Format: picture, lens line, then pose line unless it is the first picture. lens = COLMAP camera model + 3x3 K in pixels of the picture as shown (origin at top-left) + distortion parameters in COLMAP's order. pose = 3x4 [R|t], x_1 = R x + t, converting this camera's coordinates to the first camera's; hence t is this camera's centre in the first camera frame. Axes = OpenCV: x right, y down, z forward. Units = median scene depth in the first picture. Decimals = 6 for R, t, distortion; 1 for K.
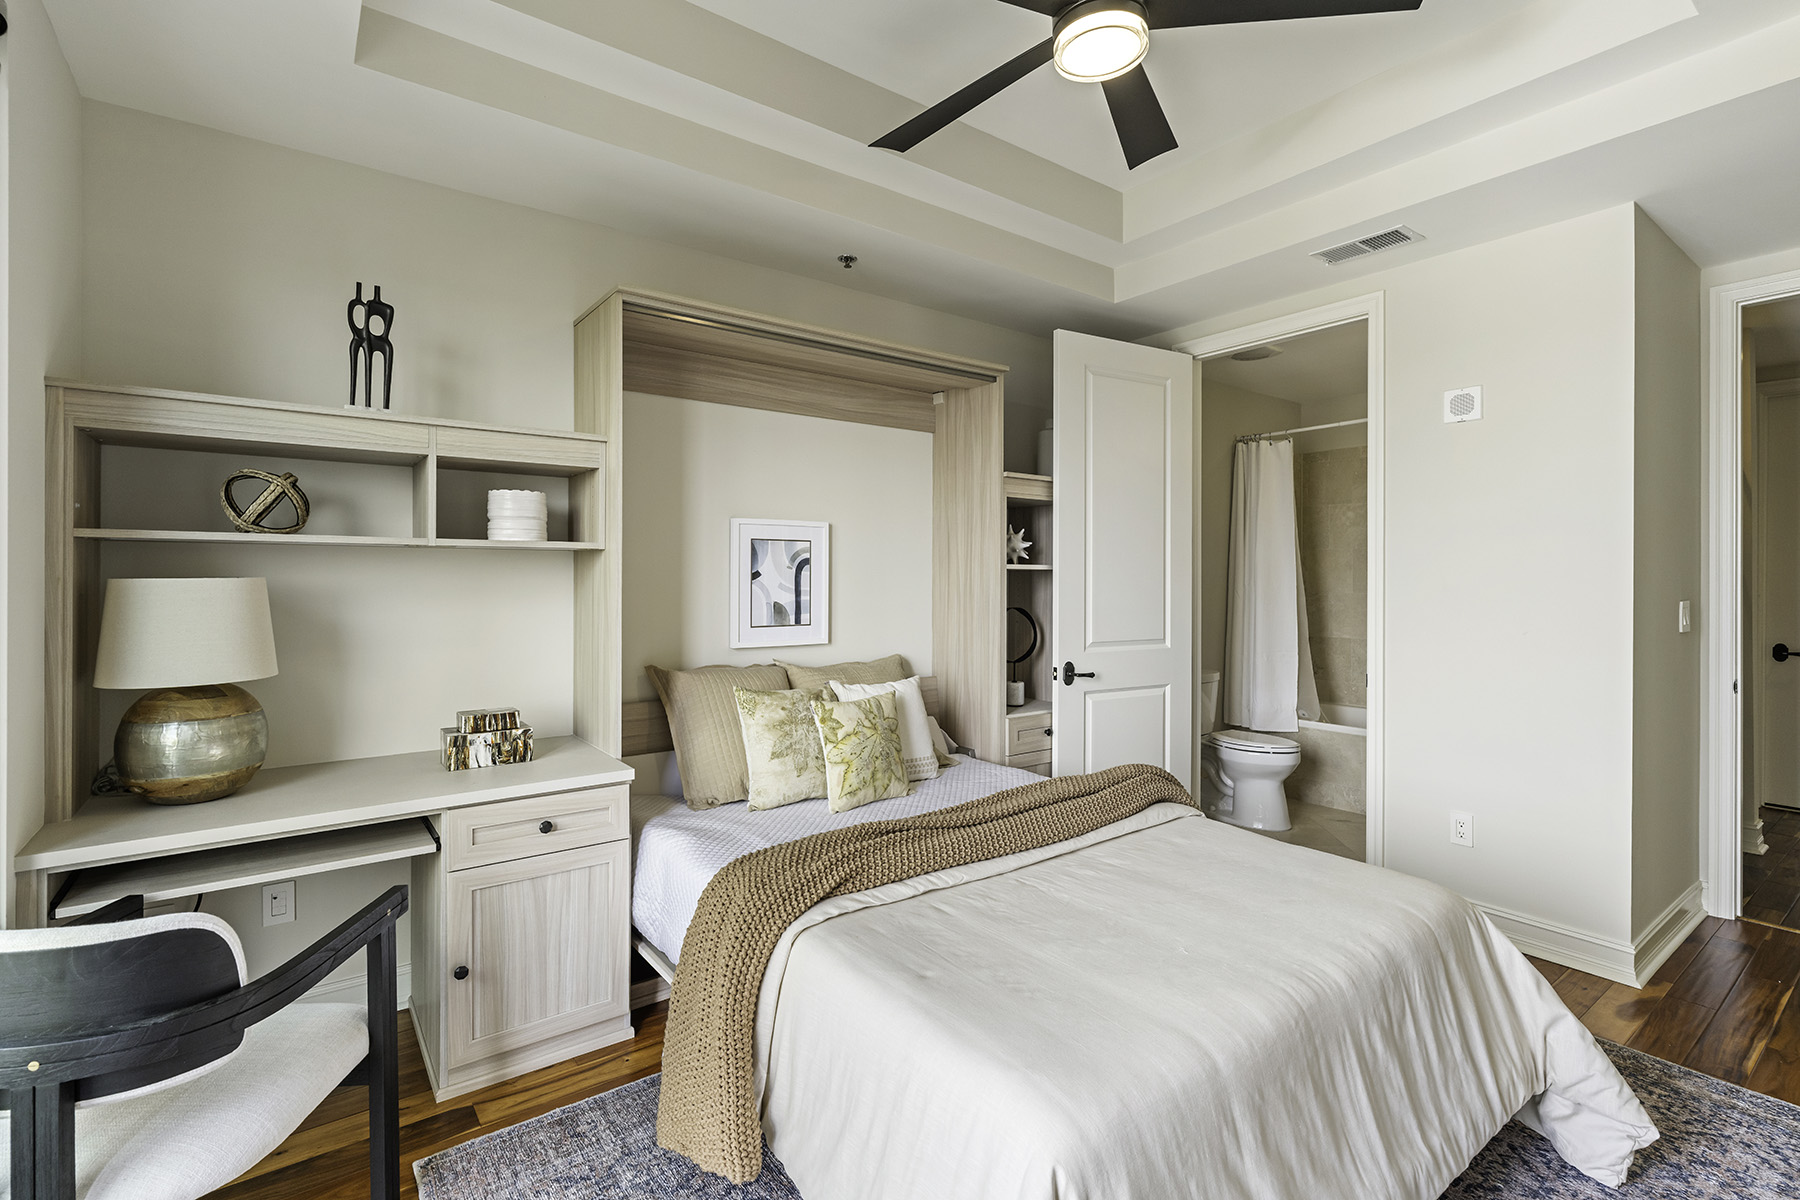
lens RADIAL K [[820.9, 0, 869.1], [0, 820.9, 573.9], [0, 0, 1]] dist [-0.000870, -0.001292]
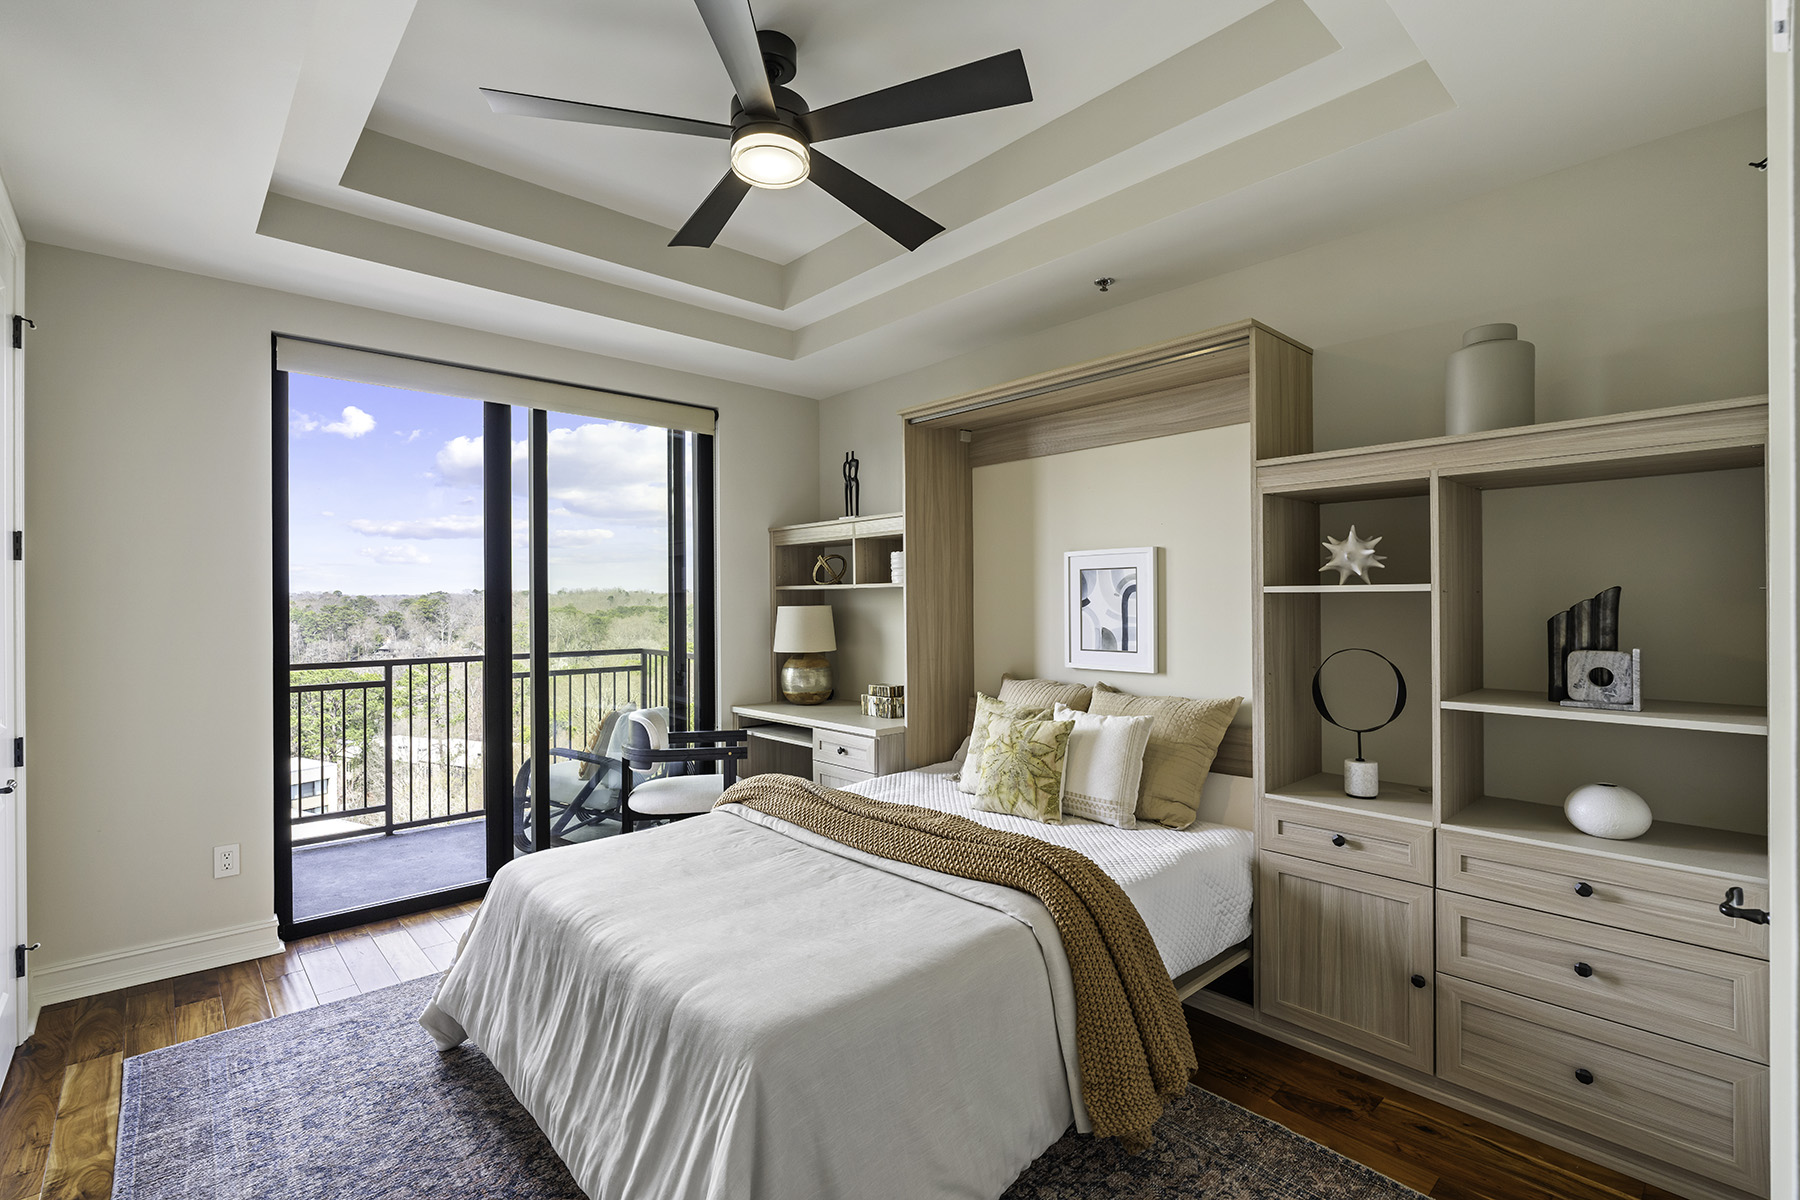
lens RADIAL K [[820.9, 0, 946.3], [0, 820.9, 598.8], [0, 0, 1]] dist [-0.000870, -0.001292]
pose [[0.142459, -0.005517, -0.989785, 0.915518], [0.010782, 0.999934, -0.004021, -0.001026], [0.989742, -0.010099, 0.142509, 0.663281]]
